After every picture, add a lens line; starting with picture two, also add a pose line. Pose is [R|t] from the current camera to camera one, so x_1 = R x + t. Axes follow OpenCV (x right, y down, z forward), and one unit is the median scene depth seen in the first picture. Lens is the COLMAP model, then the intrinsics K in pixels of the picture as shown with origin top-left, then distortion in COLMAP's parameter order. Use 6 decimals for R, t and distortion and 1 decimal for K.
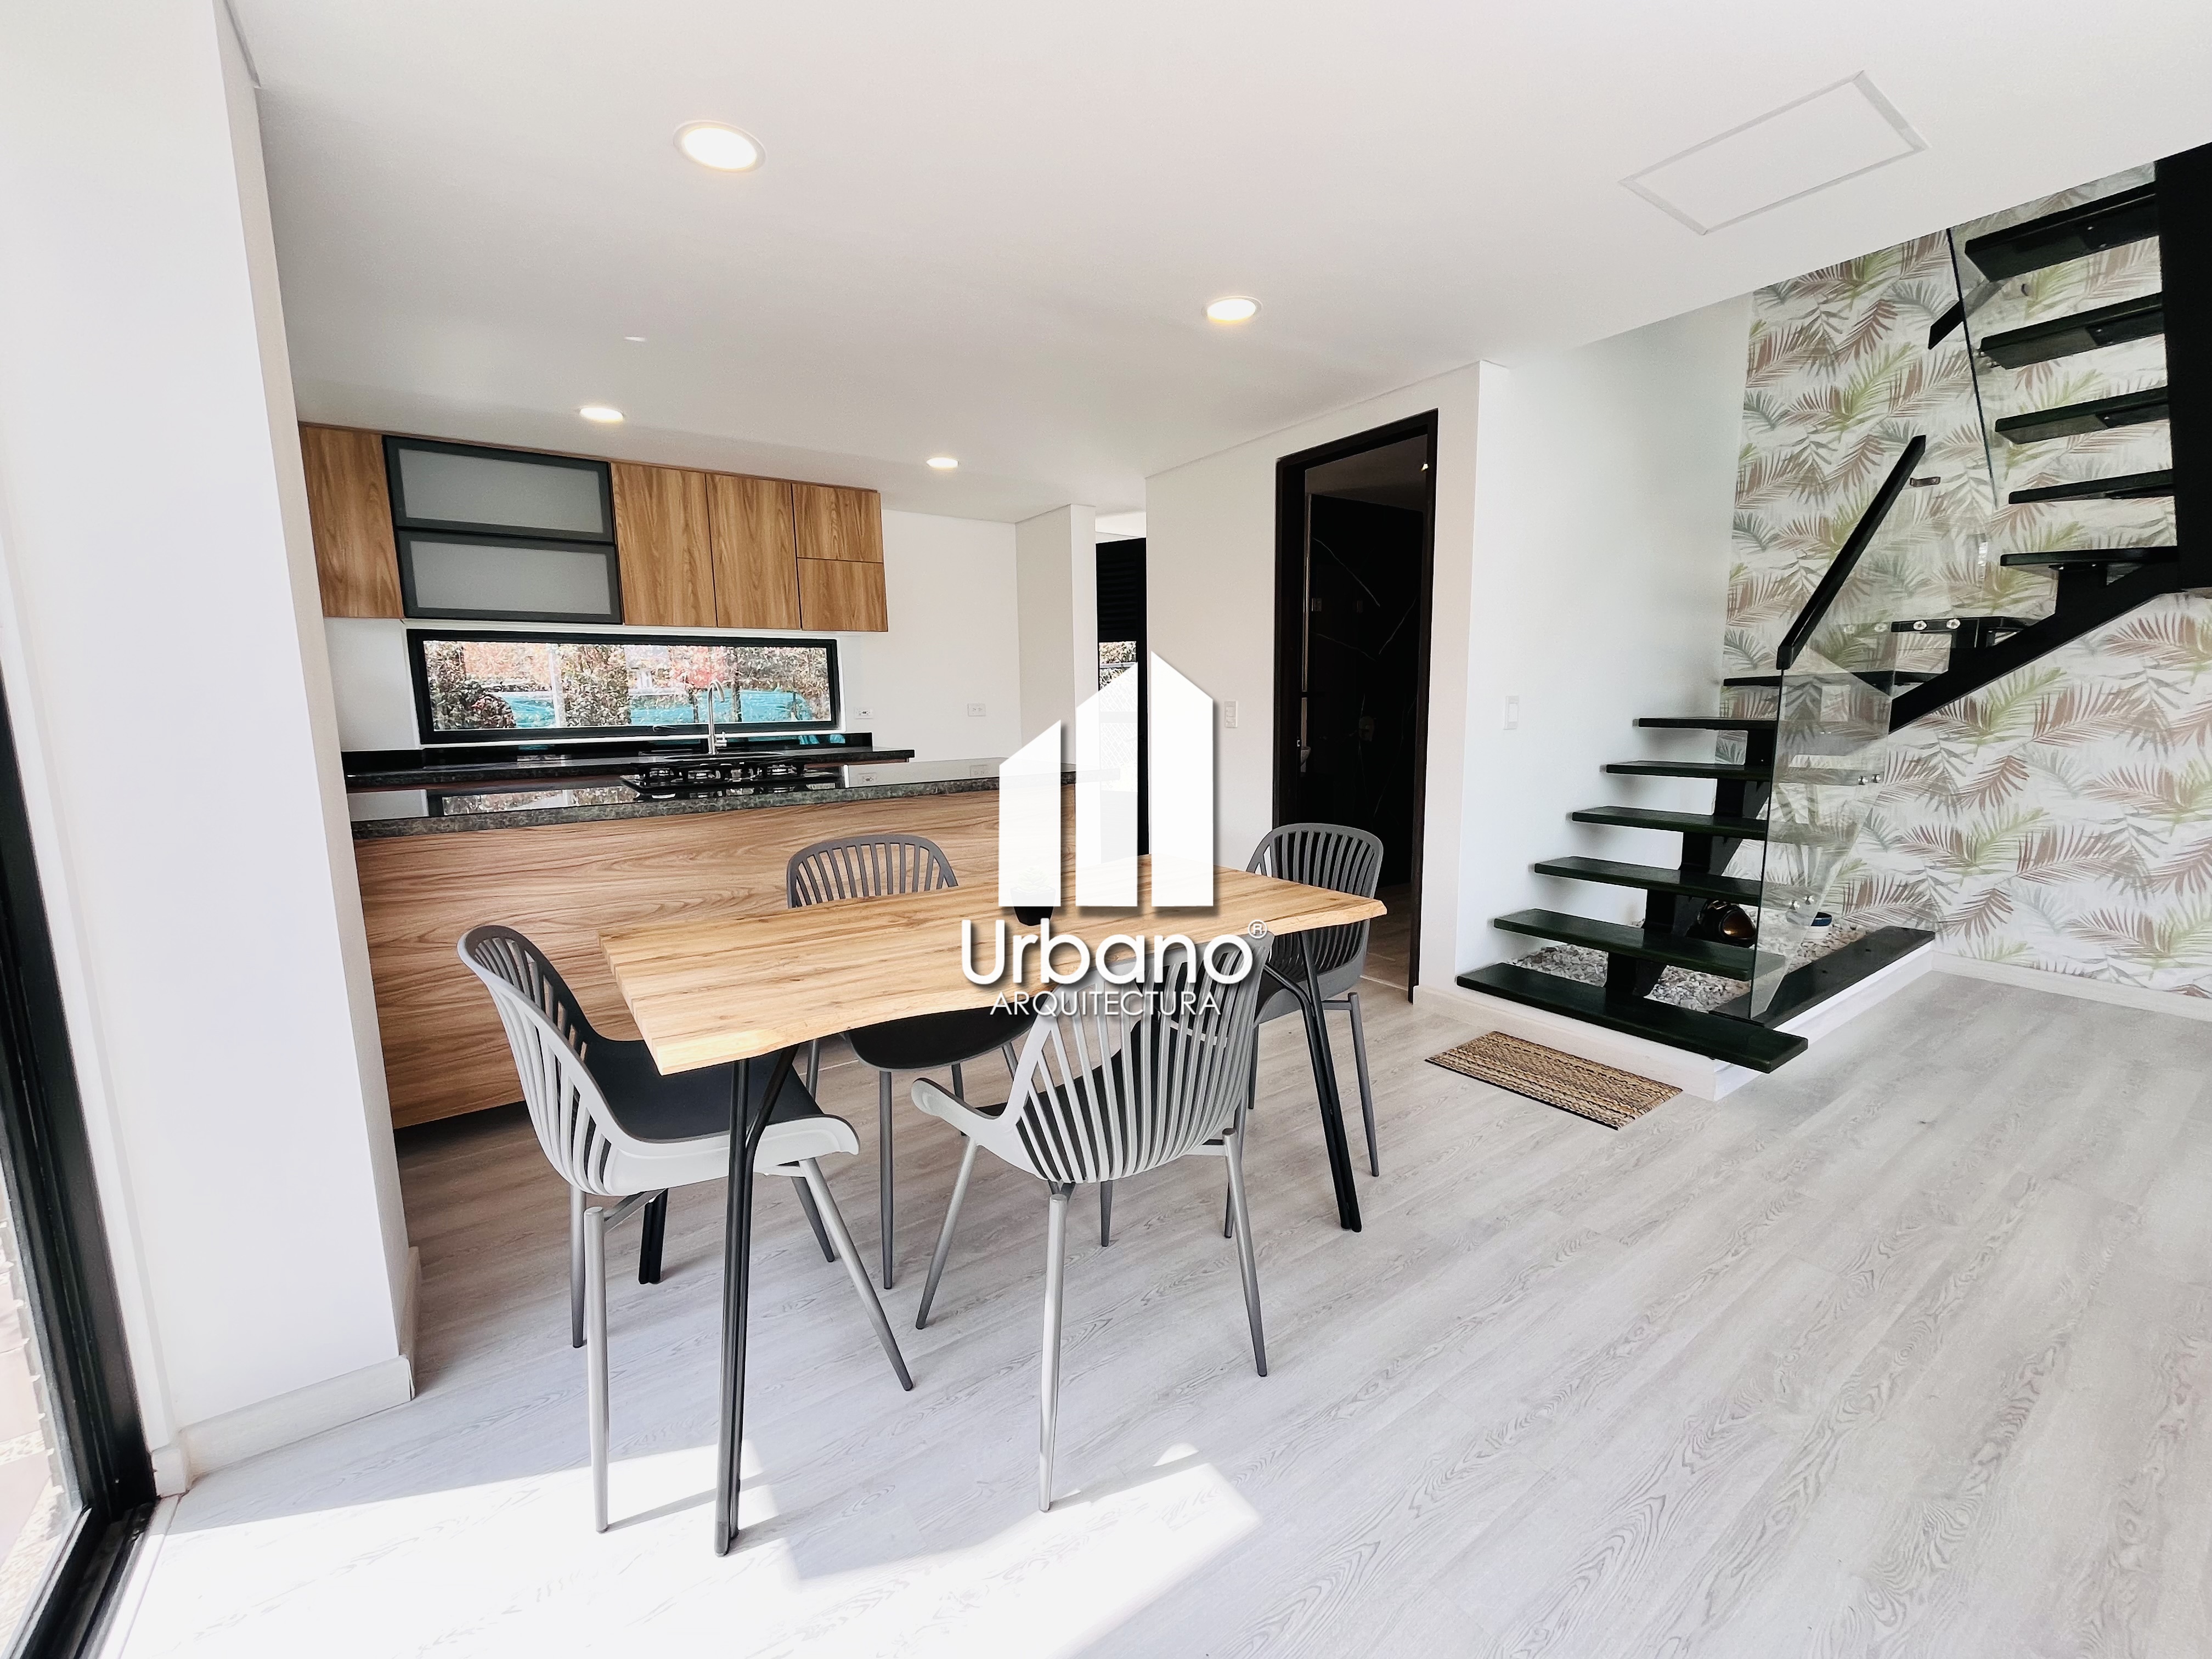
lens RADIAL K [[899.8, 0, 1084.4], [0, 899.8, 827.2], [0, 0, 1]] dist [-0.002276, -0.001153]
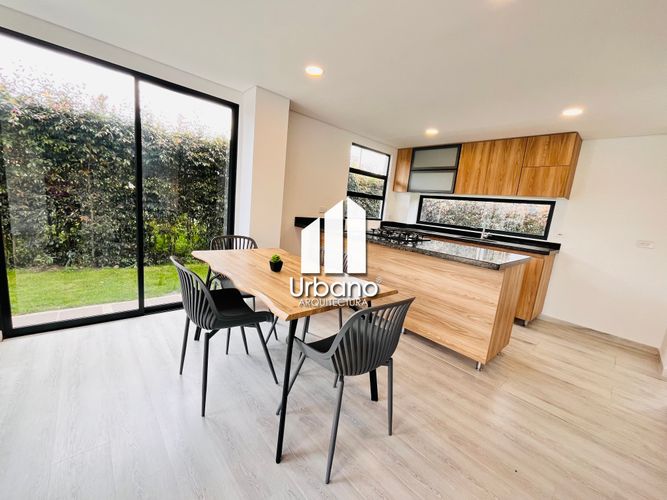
lens RADIAL K [[271.3, 0, 333.2], [0, 271.3, 250.9], [0, 0, 1]] dist [-0.002276, -0.001153]
pose [[0.136148, 0.196015, -0.971103, 0.467575], [-0.237163, 0.958177, 0.160156, -0.088730], [0.961882, 0.208505, 0.176941, 0.496825]]
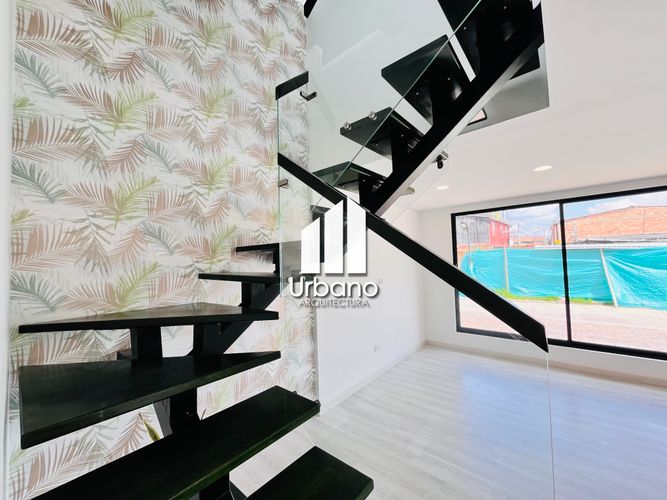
lens RADIAL K [[271.3, 0, 349.4], [0, 271.3, 250.5], [0, 0, 1]] dist [-0.002276, -0.001153]
pose [[-0.261601, 0.061750, 0.963199, 0.398031], [0.171820, 0.984990, -0.016482, -0.206727], [-0.949759, 0.161185, -0.268285, 0.847277]]
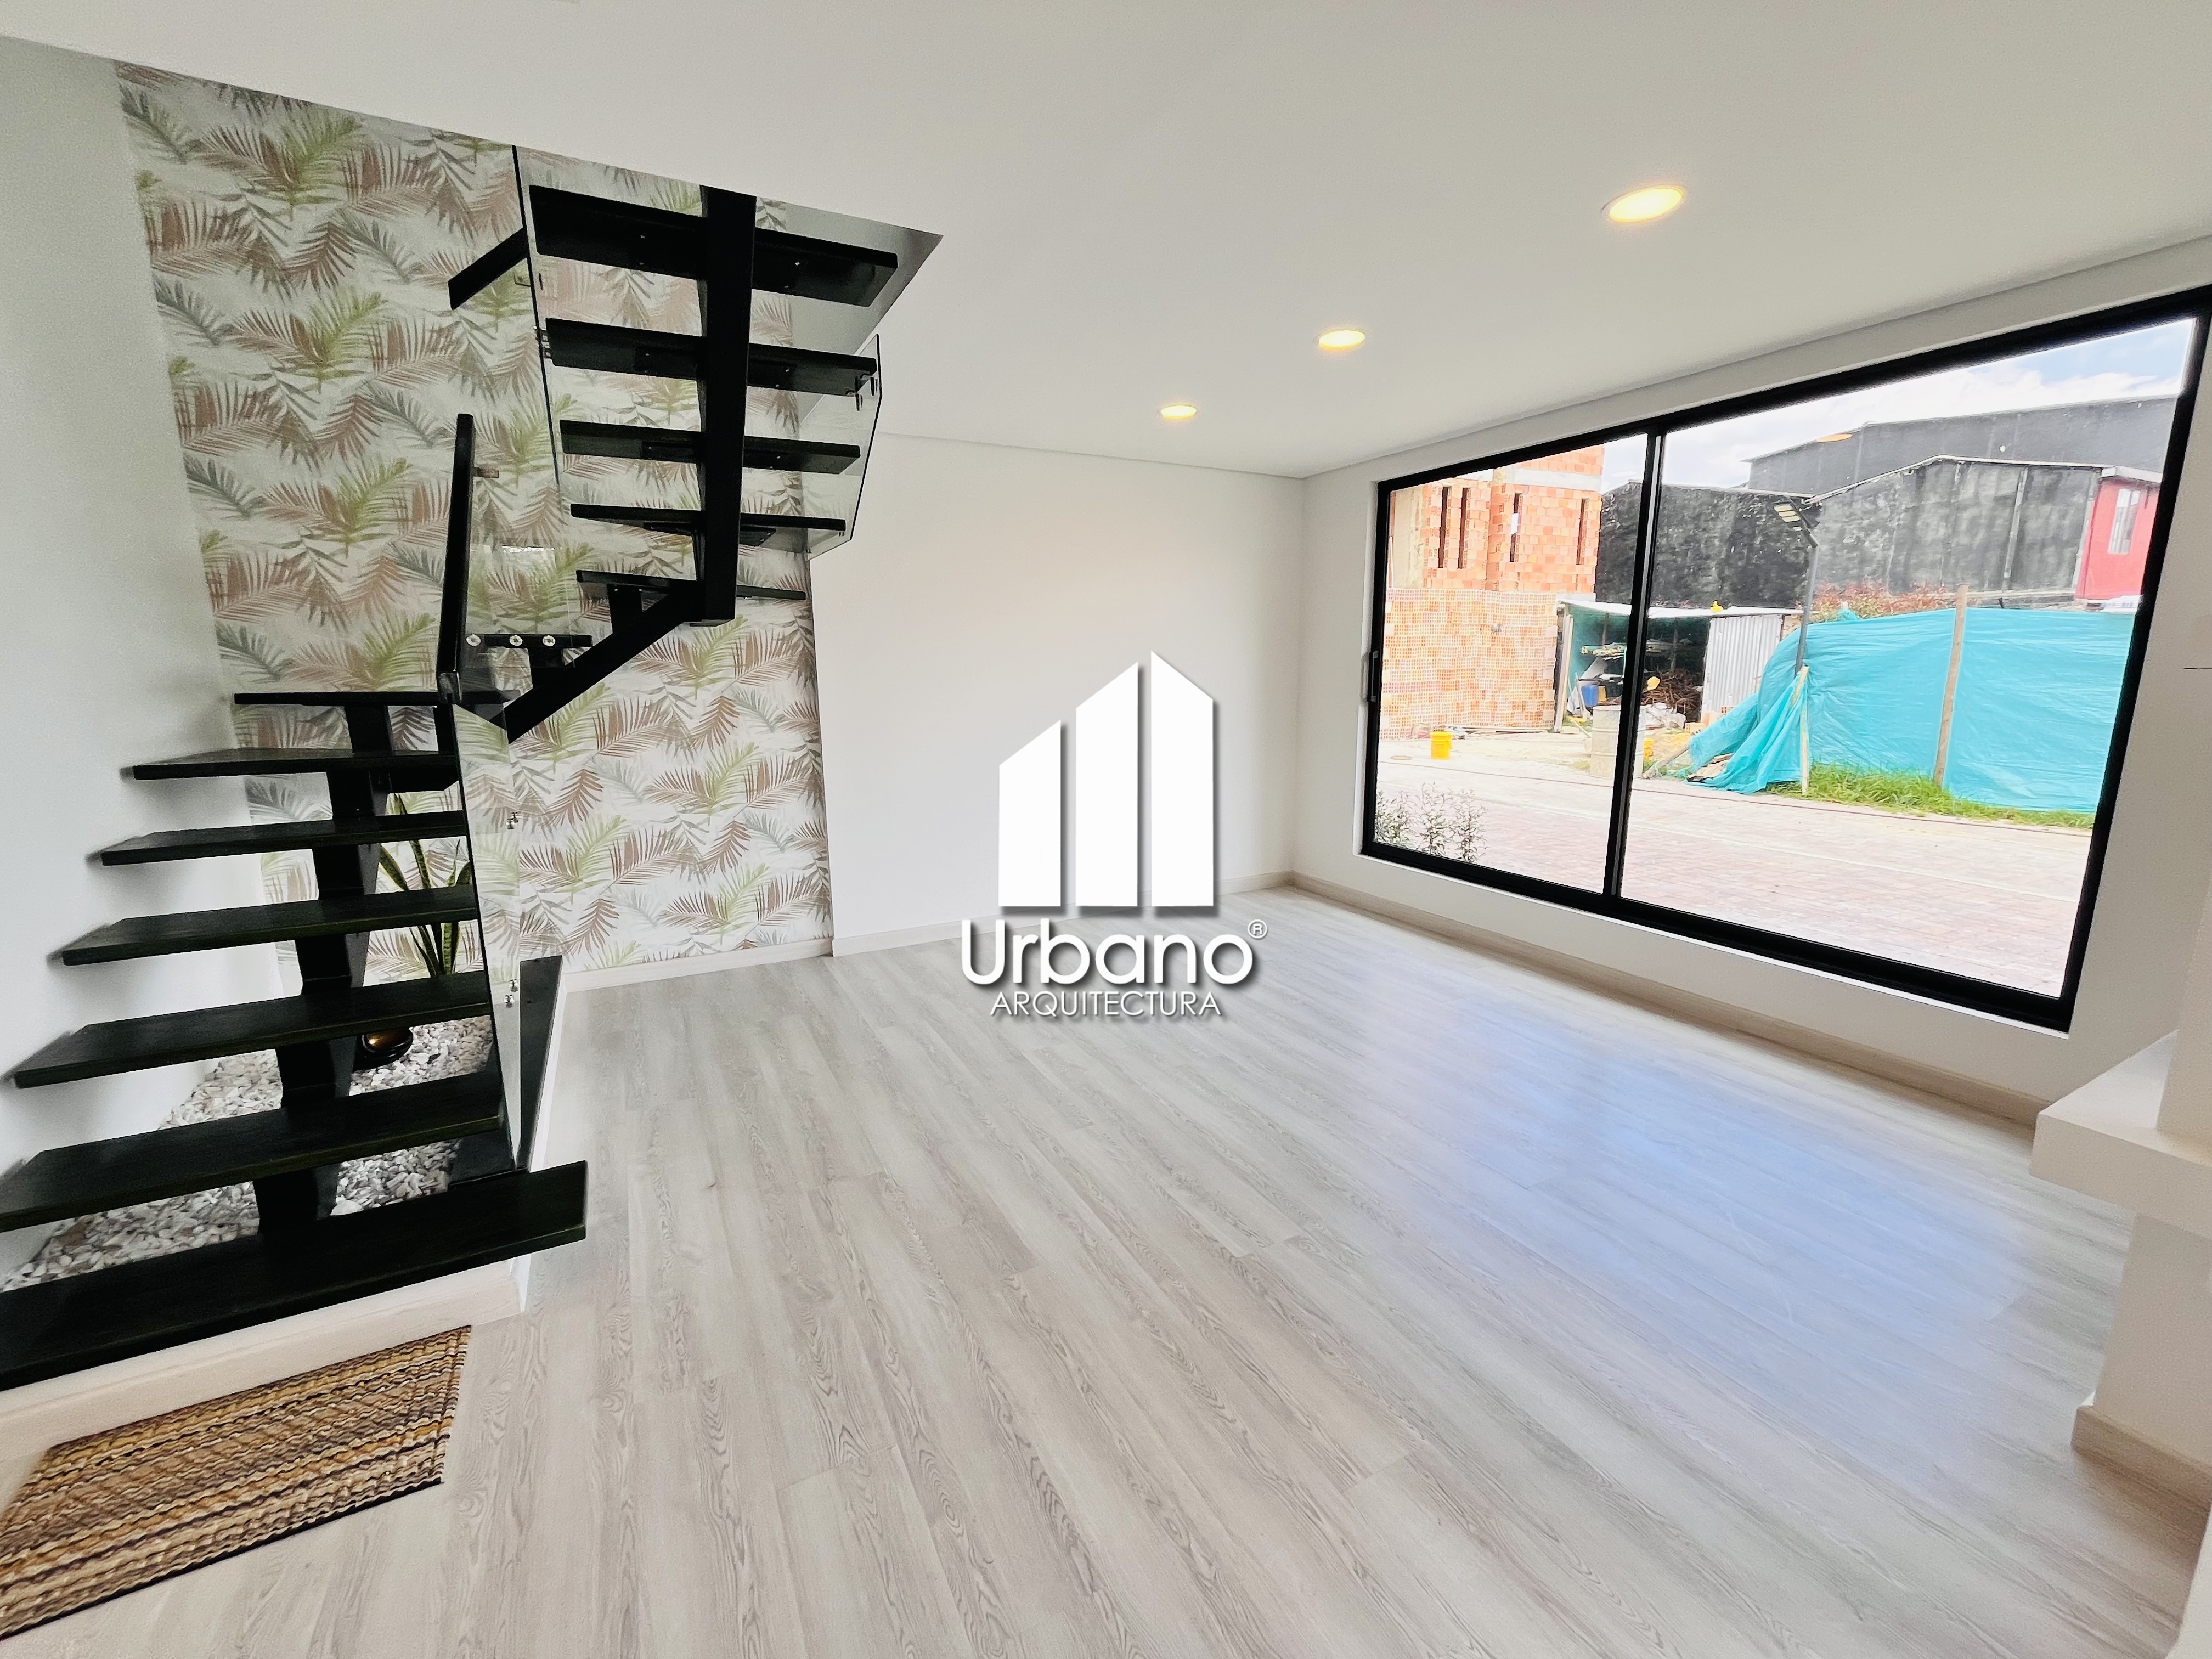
lens RADIAL K [[899.8, 0, 1110.0], [0, 899.8, 825.9], [0, 0, 1]] dist [-0.002276, -0.001153]
pose [[0.098413, -0.165103, 0.981354, 0.081164], [0.148789, 0.977498, 0.149533, -0.077141], [-0.983960, 0.131299, 0.120764, 0.288276]]
